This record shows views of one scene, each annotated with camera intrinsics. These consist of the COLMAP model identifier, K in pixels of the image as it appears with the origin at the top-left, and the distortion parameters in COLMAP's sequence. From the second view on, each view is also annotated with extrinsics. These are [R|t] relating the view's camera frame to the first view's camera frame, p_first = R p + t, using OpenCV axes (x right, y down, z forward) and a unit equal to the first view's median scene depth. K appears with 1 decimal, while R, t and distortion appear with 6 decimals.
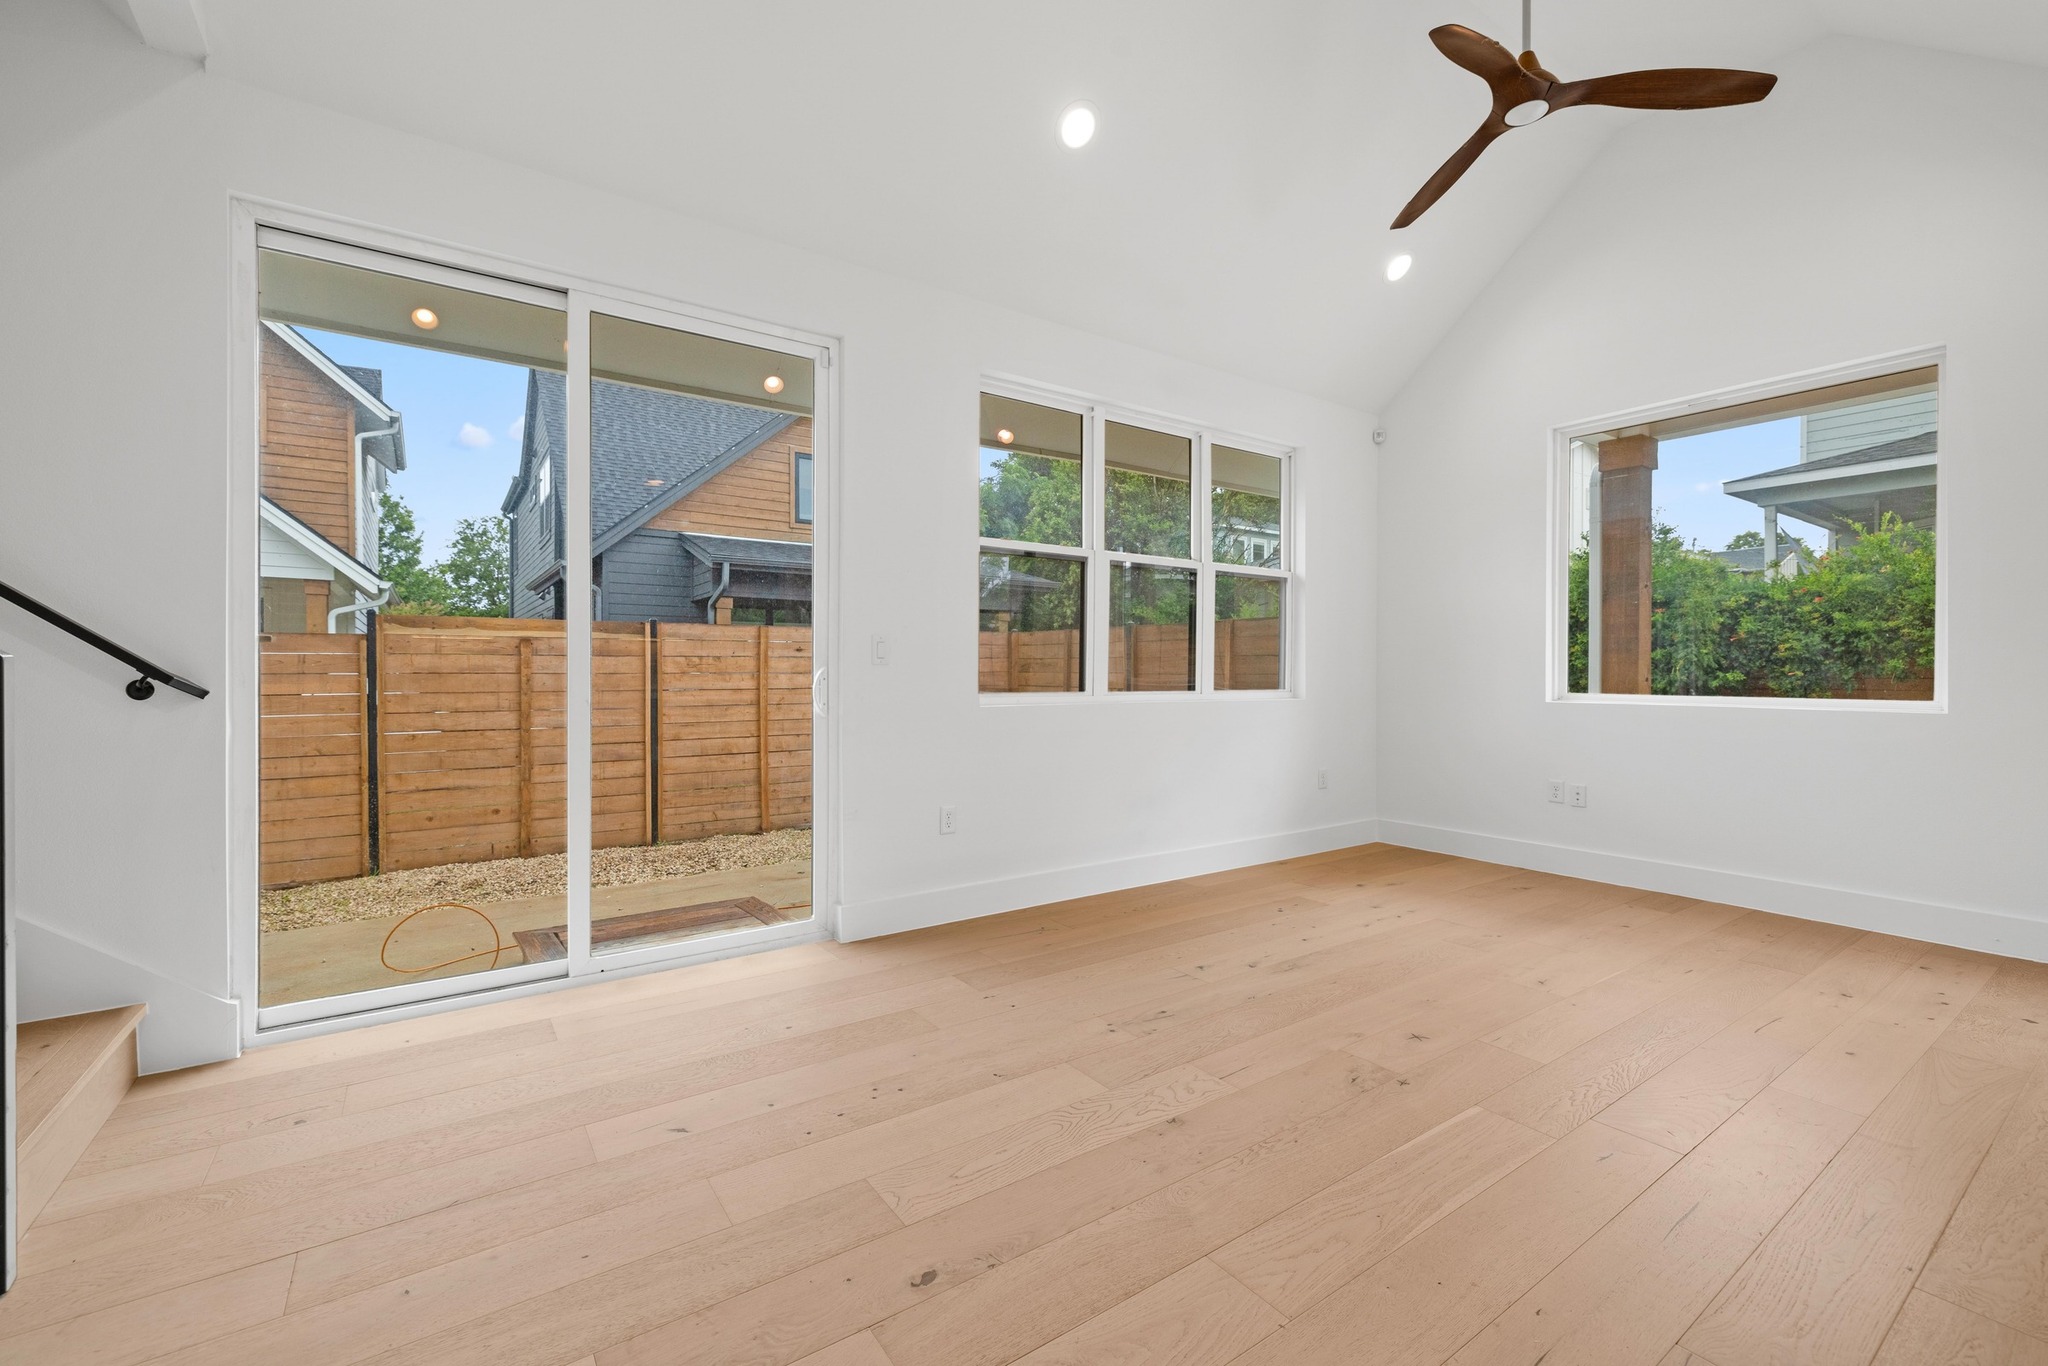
lens RADIAL K [[857.2, 0, 1024.0], [0, 857.2, 683.0], [0, 0, 1]] dist [-0.002090, -0.001146]
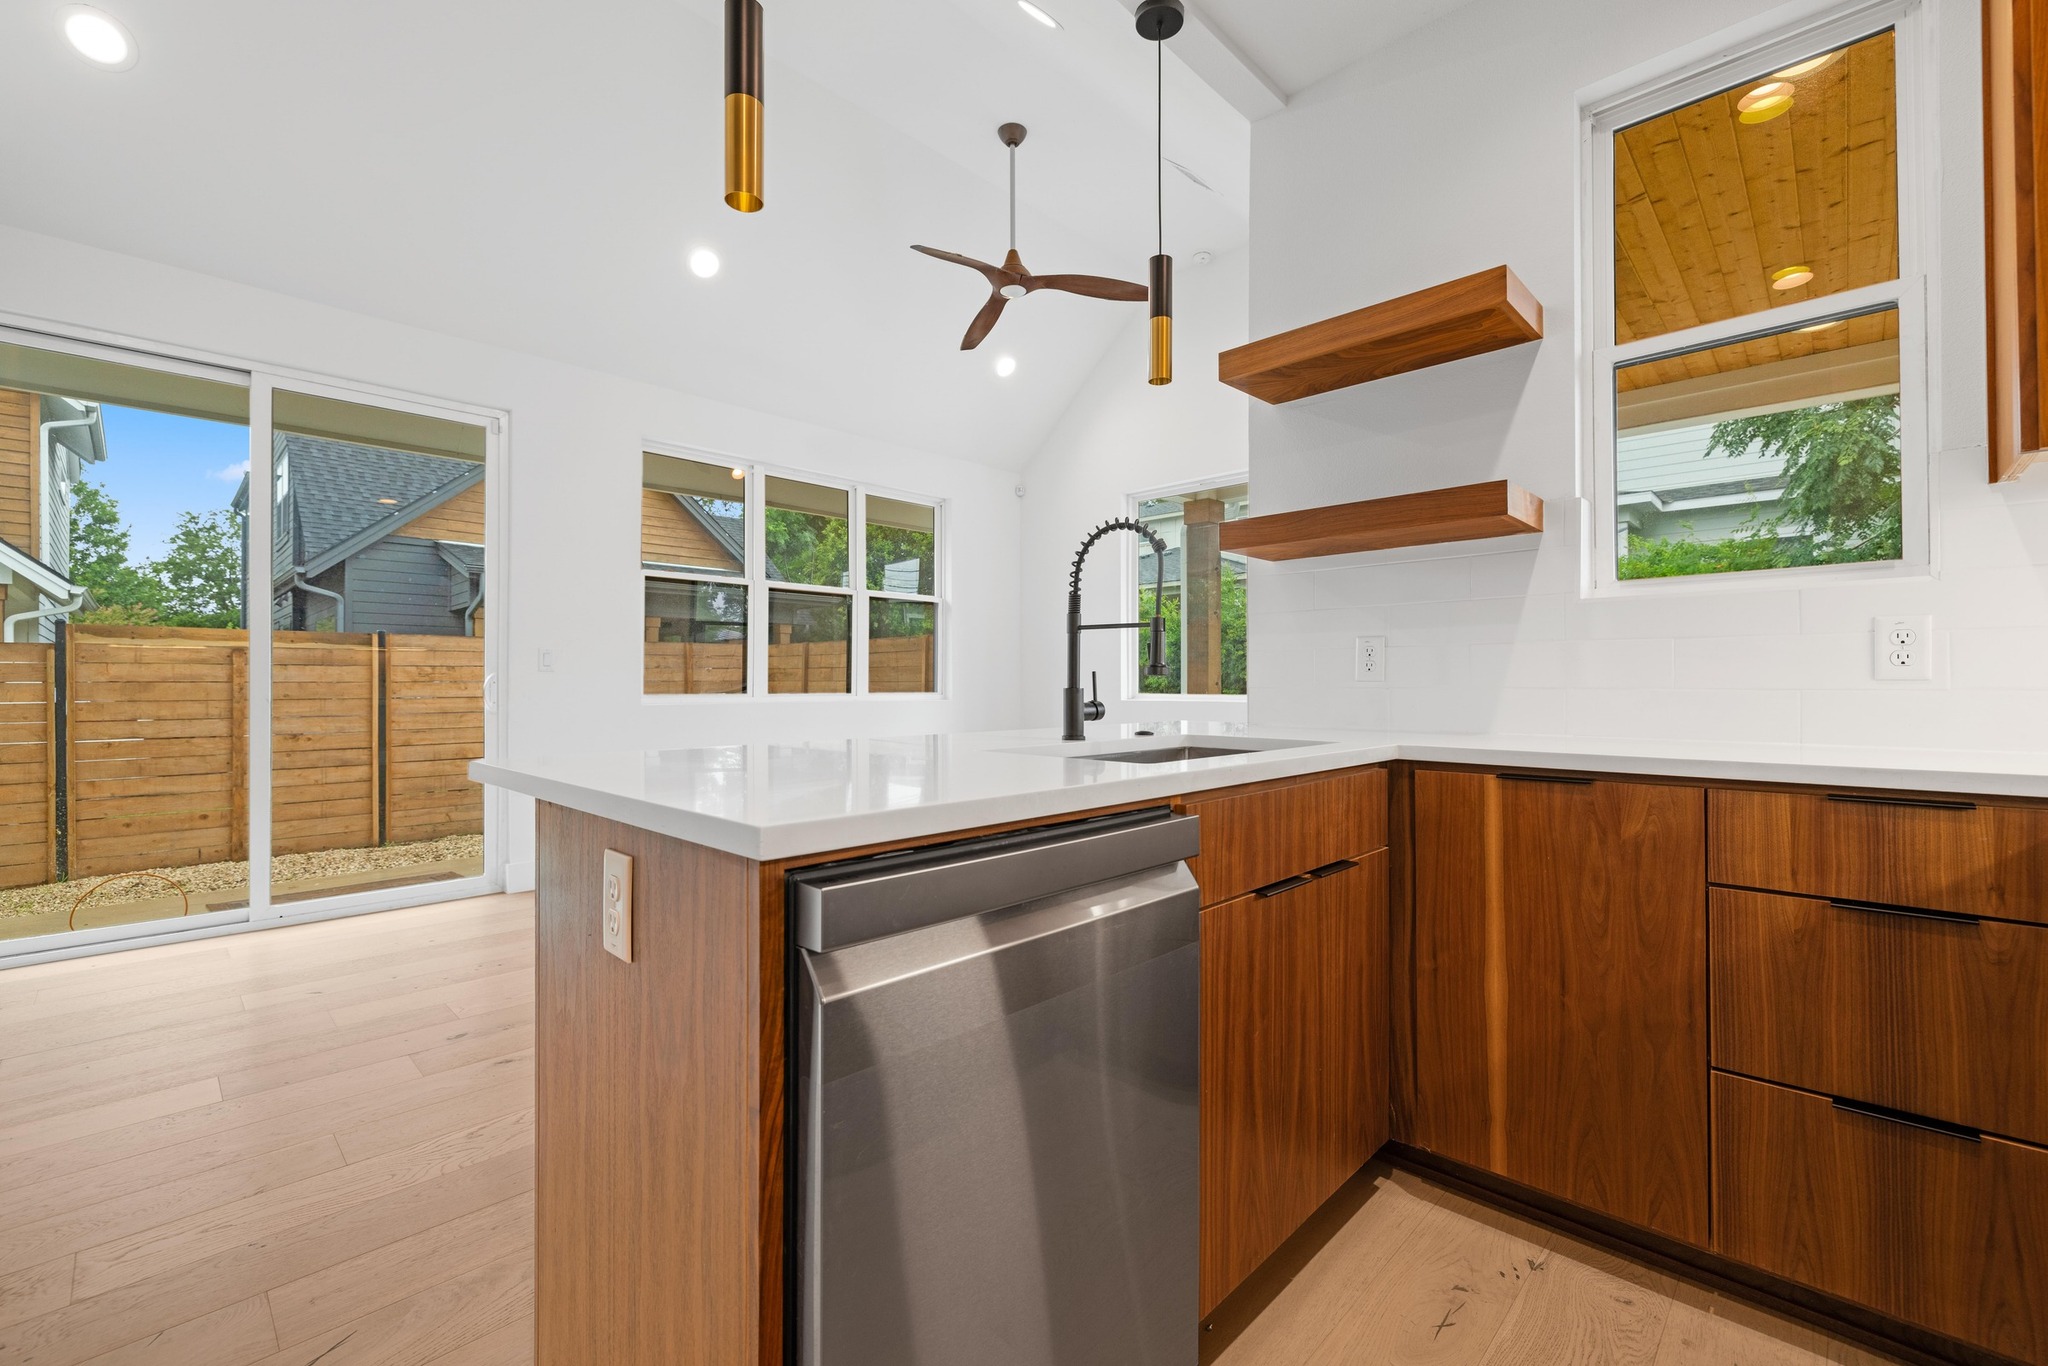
lens RADIAL K [[857.2, 0, 1024.0], [0, 857.2, 683.0], [0, 0, 1]] dist [-0.002090, -0.001146]
pose [[0.980927, -0.003281, 0.194347, 0.134673], [0.005903, 0.999899, -0.012917, 0.007984], [-0.194286, 0.013818, 0.980848, -0.178522]]
